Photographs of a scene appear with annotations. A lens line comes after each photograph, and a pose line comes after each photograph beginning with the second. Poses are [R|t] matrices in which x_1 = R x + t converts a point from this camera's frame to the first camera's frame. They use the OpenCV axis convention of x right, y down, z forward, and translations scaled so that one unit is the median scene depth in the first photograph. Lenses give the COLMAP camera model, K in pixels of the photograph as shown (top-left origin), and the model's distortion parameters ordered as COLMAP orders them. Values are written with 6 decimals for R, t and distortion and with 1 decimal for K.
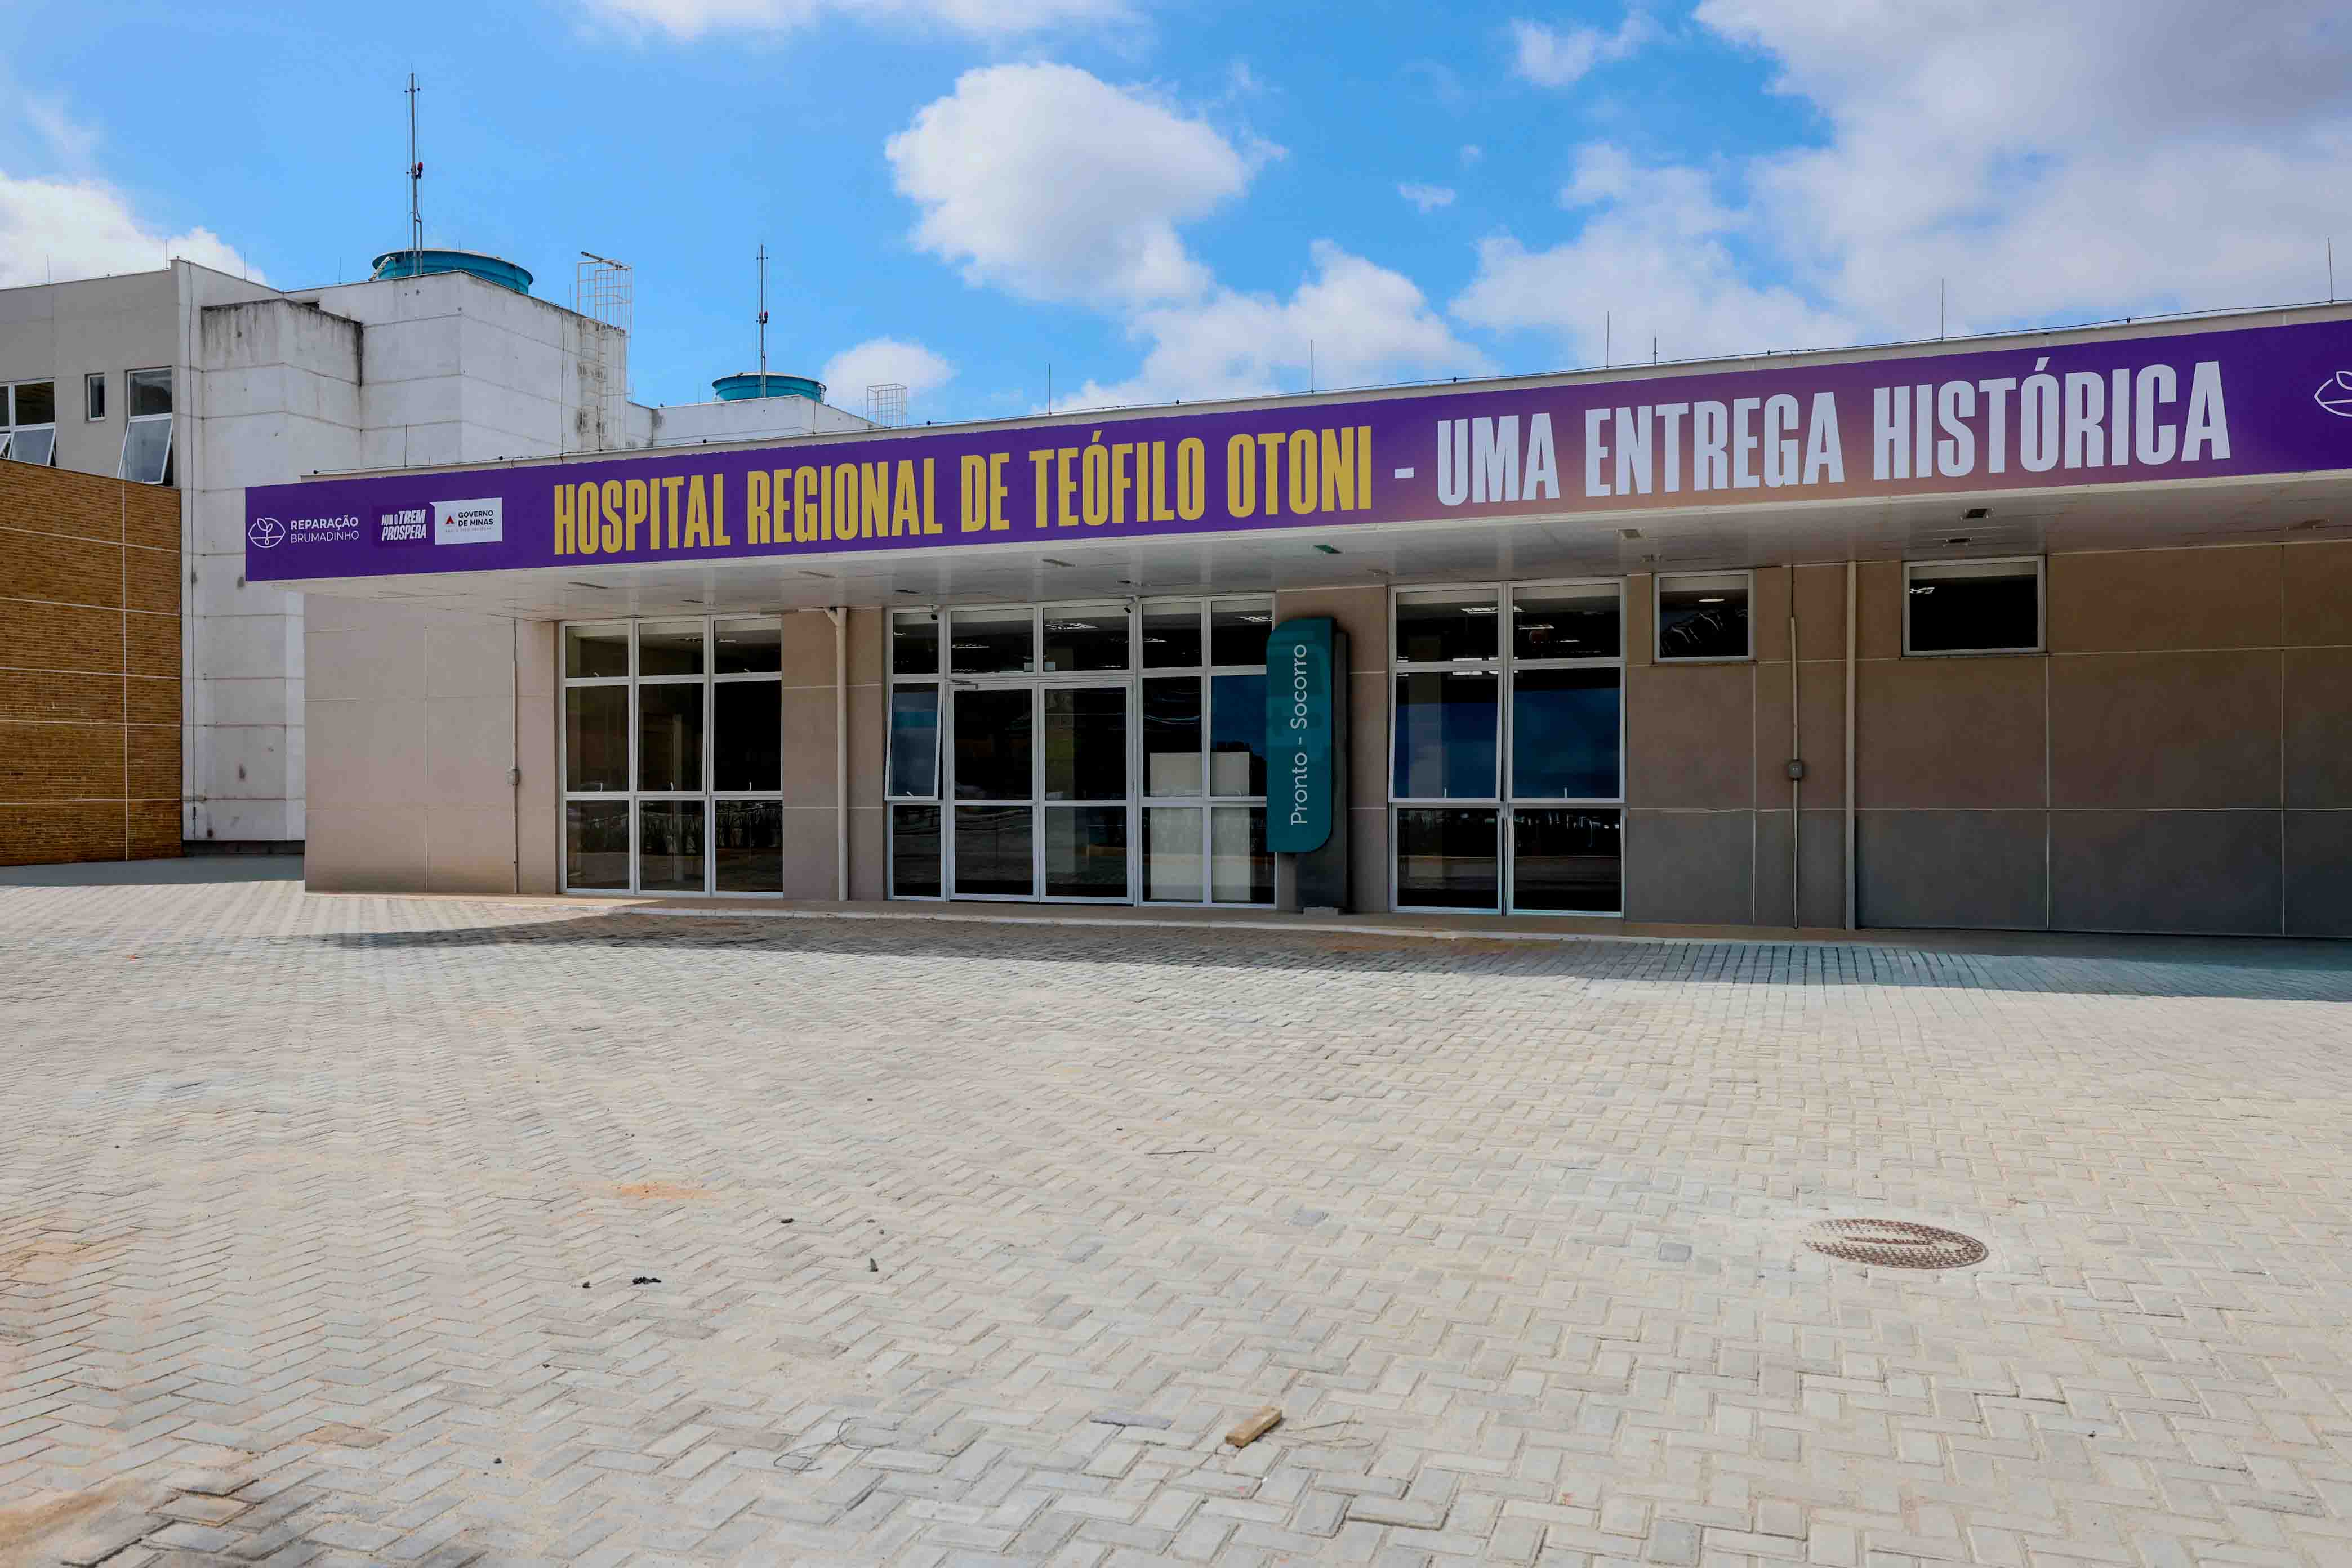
lens RADIAL K [[1818.0, 0, 1179.9], [0, 1818.0, 790.4], [0, 0, 1]] dist [-0.025212, -0.005620]
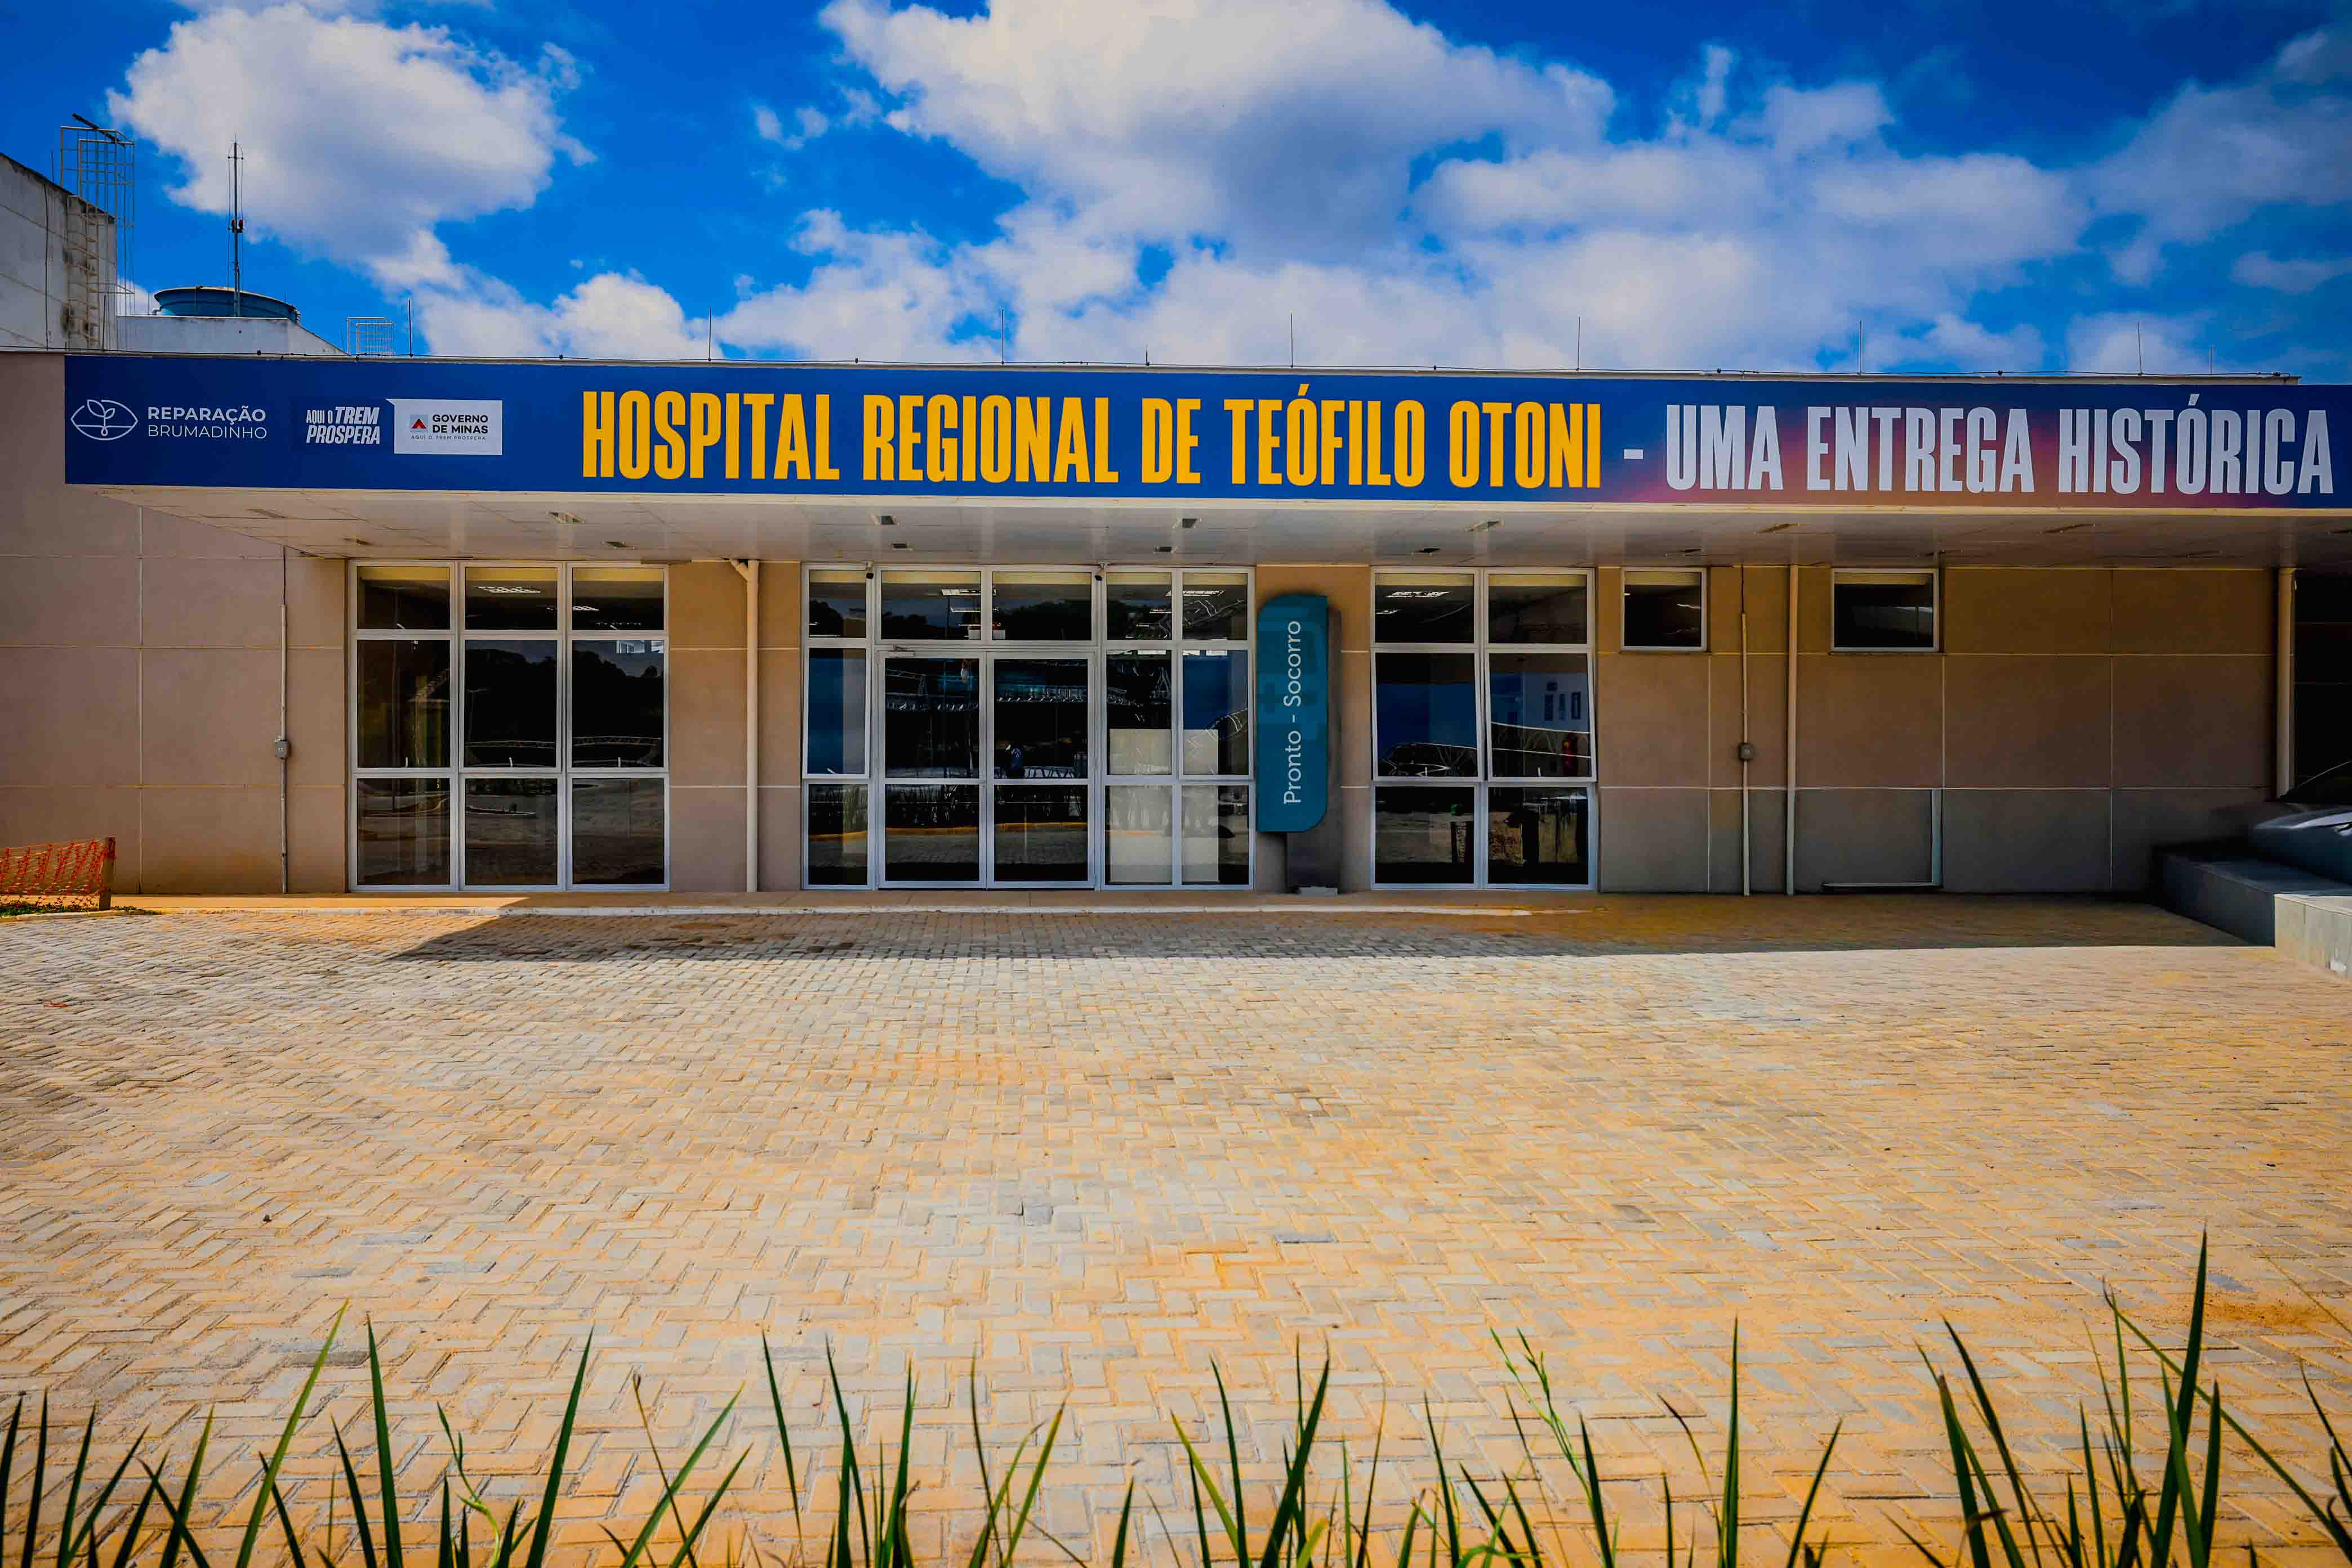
lens RADIAL K [[1721.0, 0, 1177.4], [0, 1721.0, 781.0], [0, 0, 1]] dist [-0.019227, 0.004814]
pose [[0.920881, 0.000137, 0.389843, -0.375470], [-0.003639, 0.999959, 0.008245, -0.001095], [-0.389826, -0.009012, 0.920844, 0.176209]]
